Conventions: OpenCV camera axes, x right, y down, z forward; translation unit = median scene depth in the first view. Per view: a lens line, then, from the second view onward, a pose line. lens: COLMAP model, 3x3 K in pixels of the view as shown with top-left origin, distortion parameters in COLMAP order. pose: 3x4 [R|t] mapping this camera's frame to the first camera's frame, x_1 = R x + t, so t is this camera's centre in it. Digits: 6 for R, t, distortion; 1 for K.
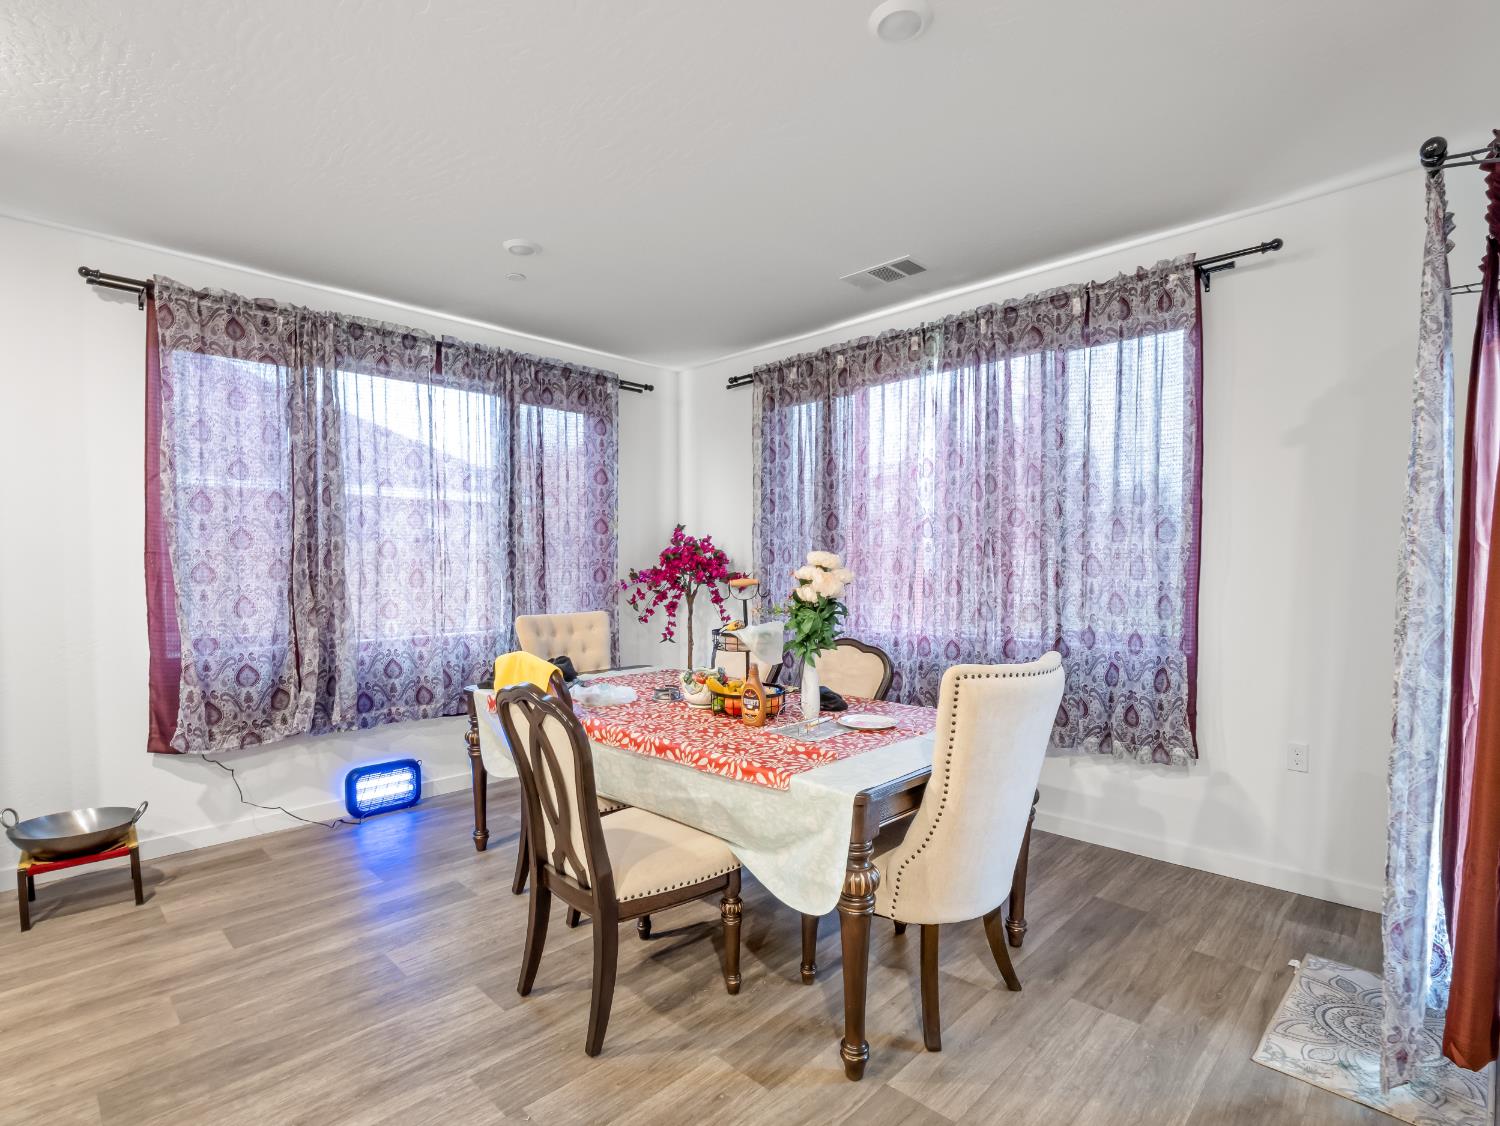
lens RADIAL K [[727.0, 0, 744.0], [0, 727.0, 597.3], [0, 0, 1]] dist [-0.013797, 0.000230]
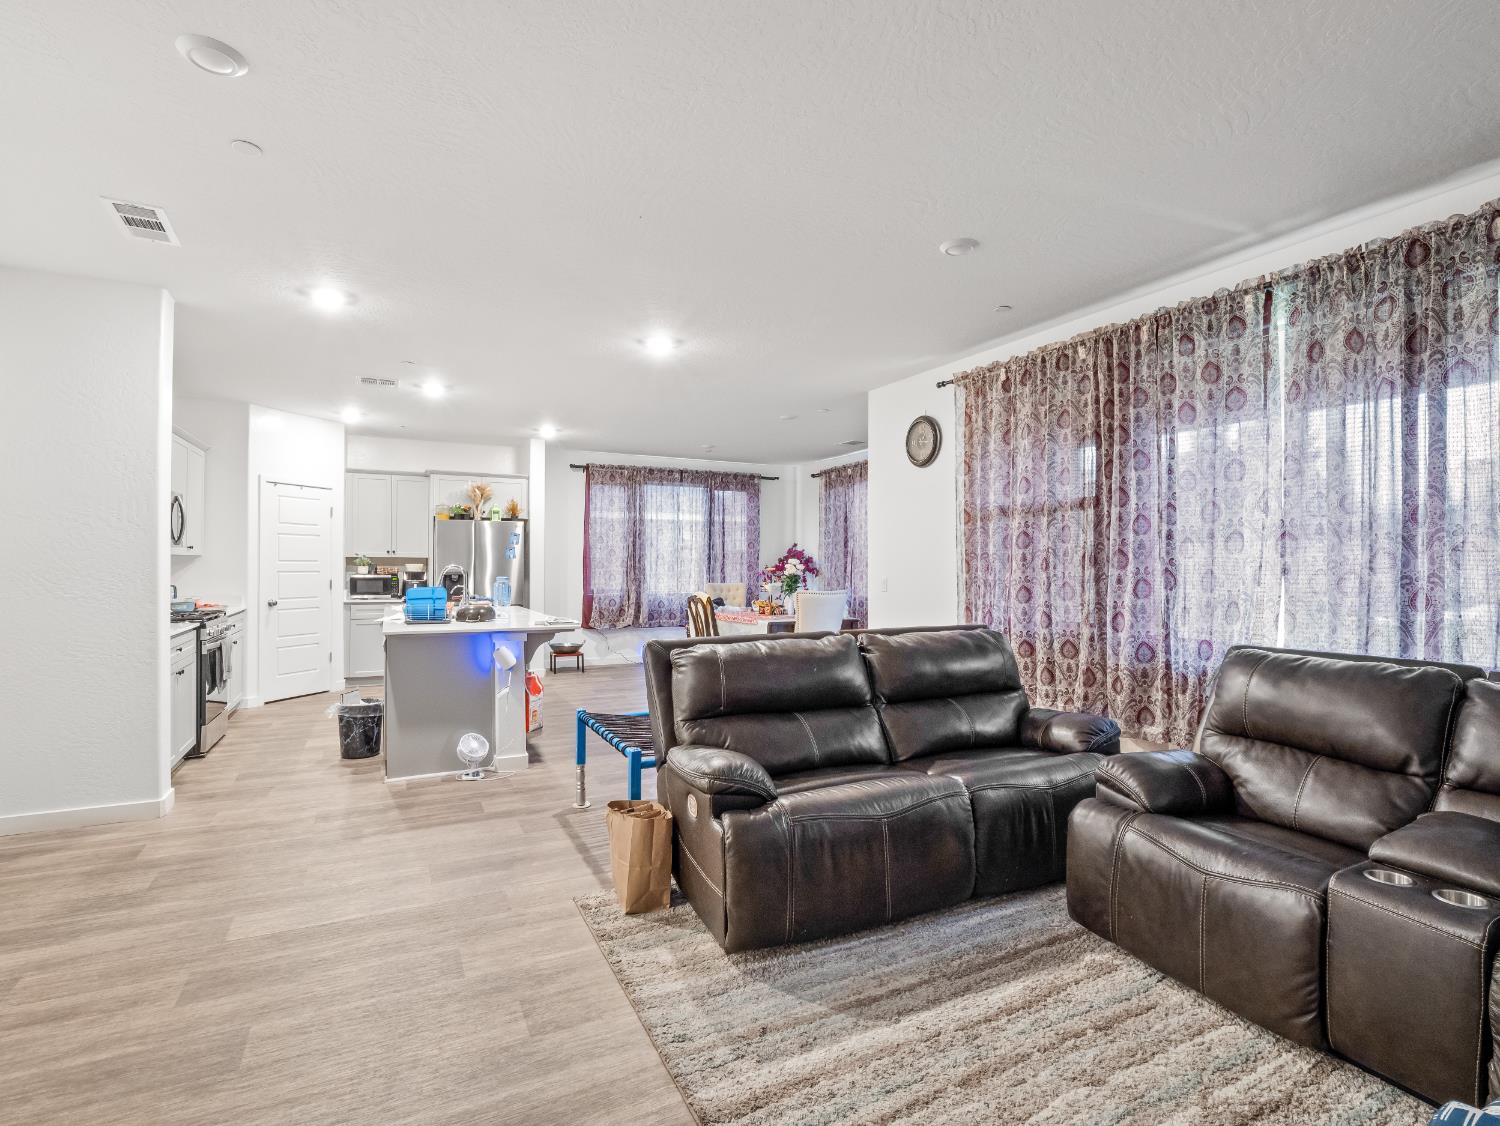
lens RADIAL K [[727.0, 0, 752.2], [0, 727.0, 563.2], [0, 0, 1]] dist [-0.013797, 0.000230]
pose [[0.946119, 0.007743, -0.323727, 0.600355], [-0.021934, 0.998950, -0.040210, 0.049966], [0.323076, 0.045144, 0.945296, -1.228048]]
